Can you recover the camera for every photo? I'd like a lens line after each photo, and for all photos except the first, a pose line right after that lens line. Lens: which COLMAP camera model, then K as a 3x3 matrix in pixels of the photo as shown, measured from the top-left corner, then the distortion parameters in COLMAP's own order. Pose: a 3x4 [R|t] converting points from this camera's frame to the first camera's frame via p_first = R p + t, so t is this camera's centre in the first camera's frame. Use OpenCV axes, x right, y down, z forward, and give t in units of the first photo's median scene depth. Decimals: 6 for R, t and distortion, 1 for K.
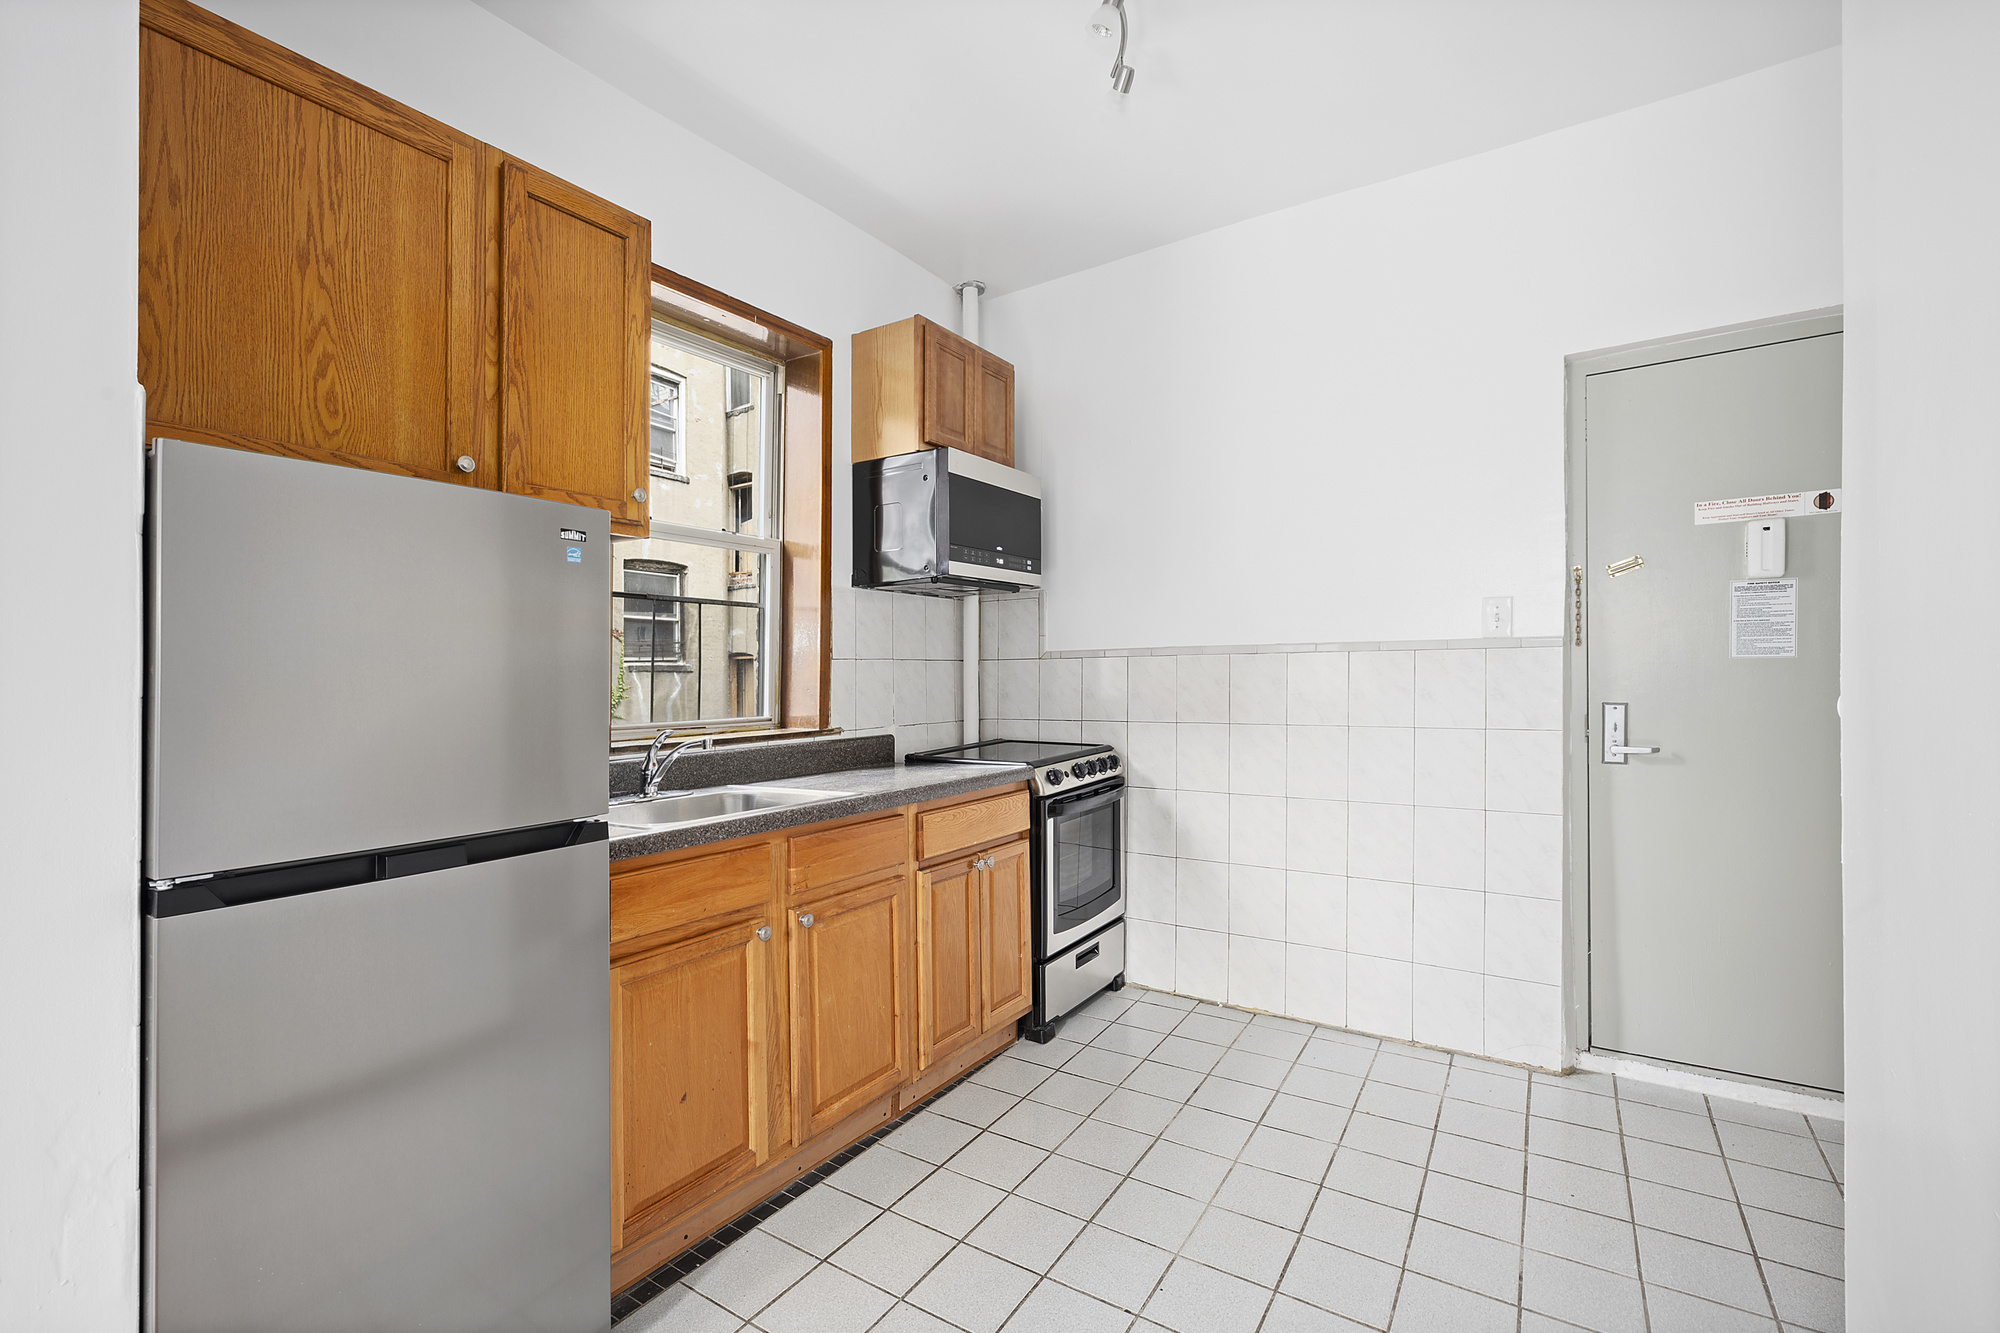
lens RADIAL K [[862.0, 0, 996.0], [0, 862.0, 673.9], [0, 0, 1]] dist [0.000387, -0.000157]
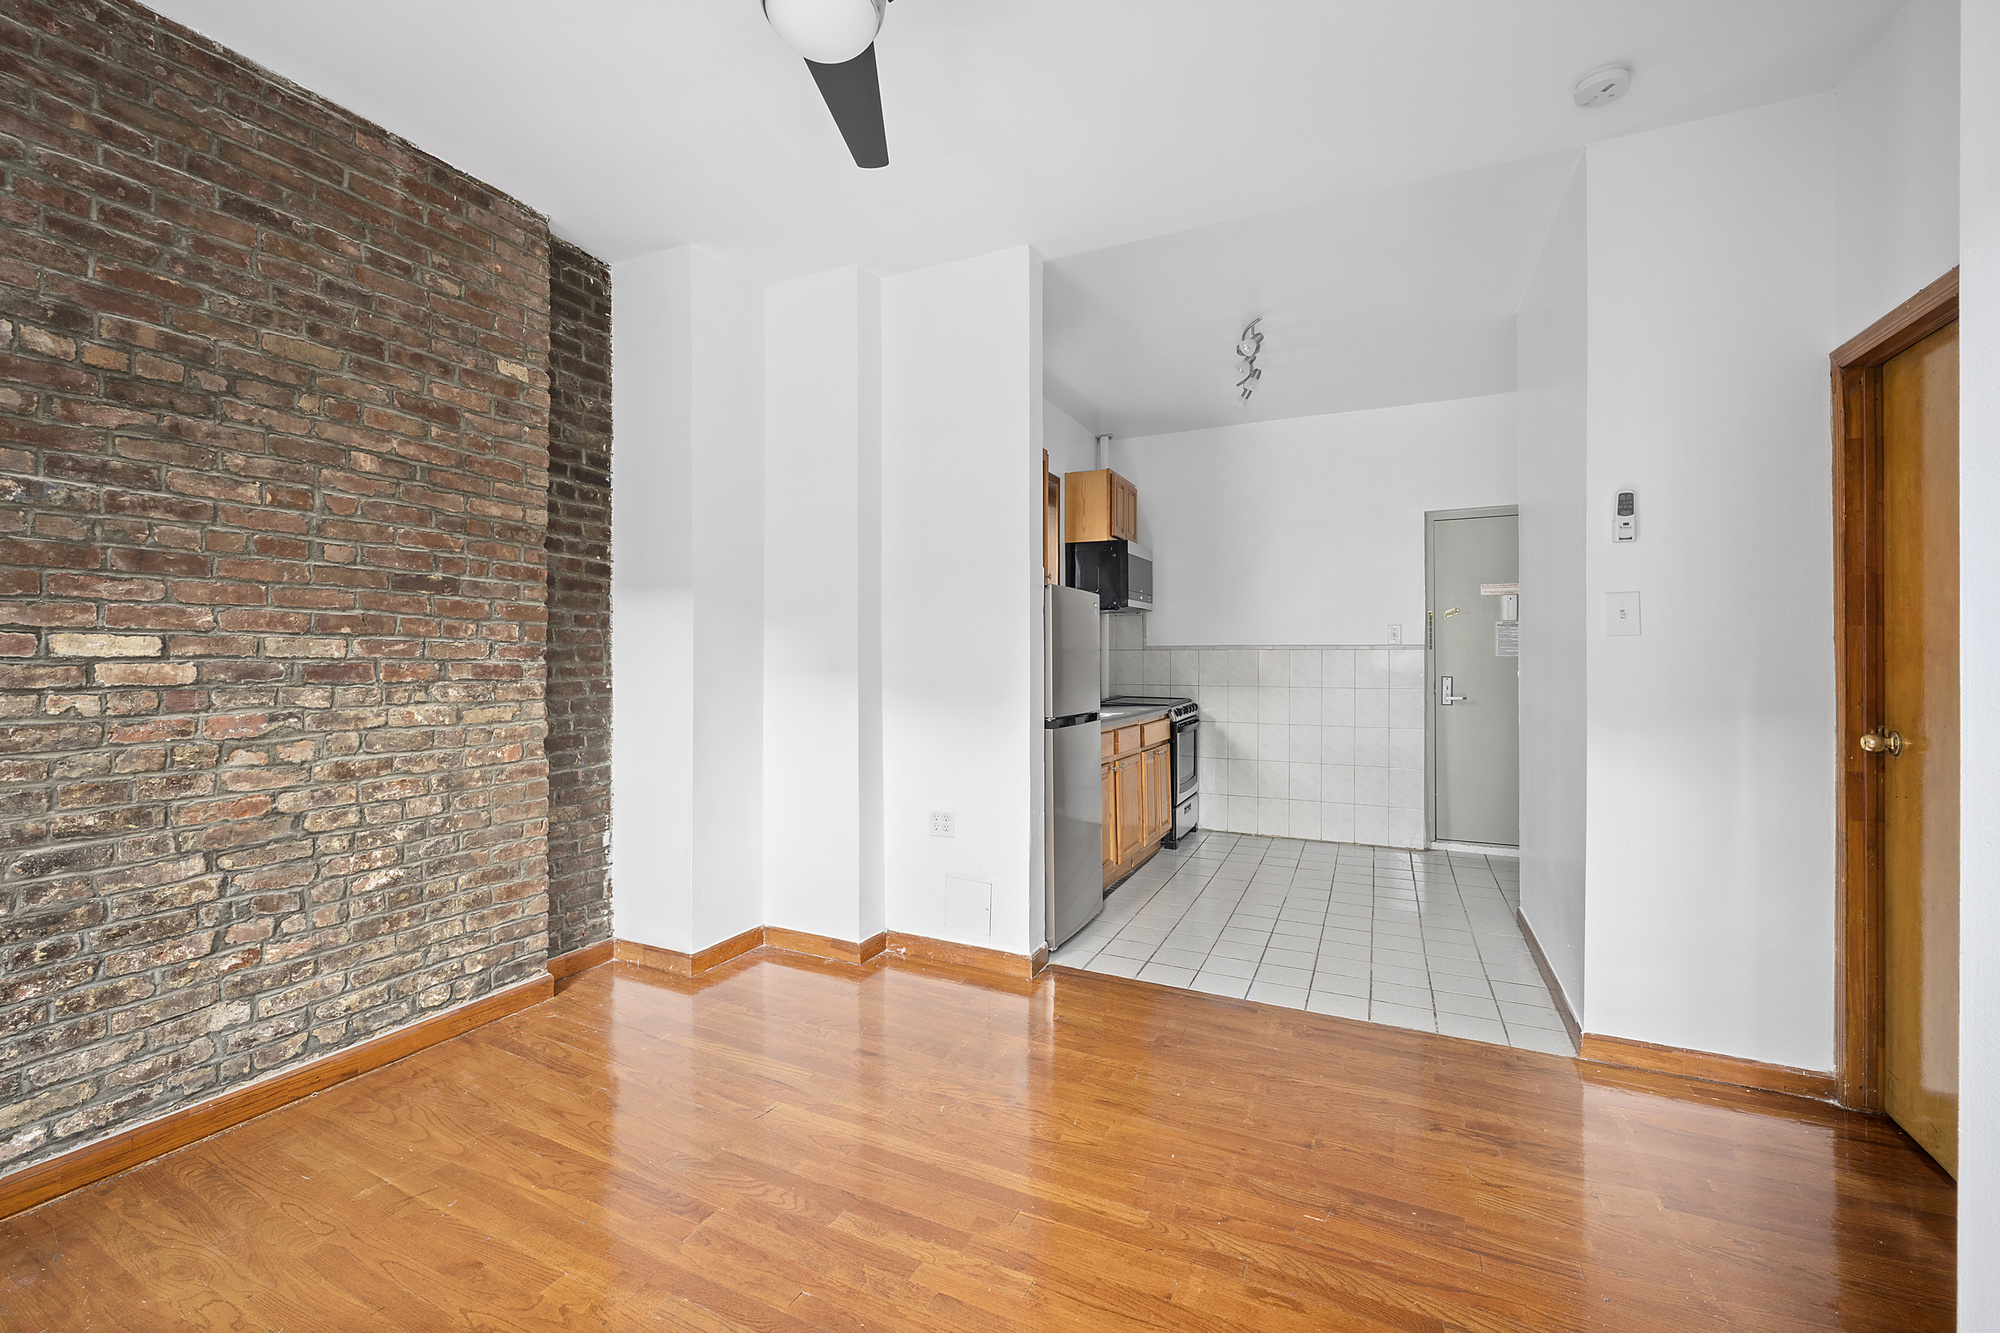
lens RADIAL K [[816.3, 0, 1003.3], [0, 816.3, 638.2], [0, 0, 1]] dist [0.001137, -0.000061]
pose [[0.992723, 0.014431, 0.119553, -0.553283], [-0.011824, 0.999677, -0.022491, -0.001387], [-0.119839, 0.020913, 0.992573, -0.788297]]
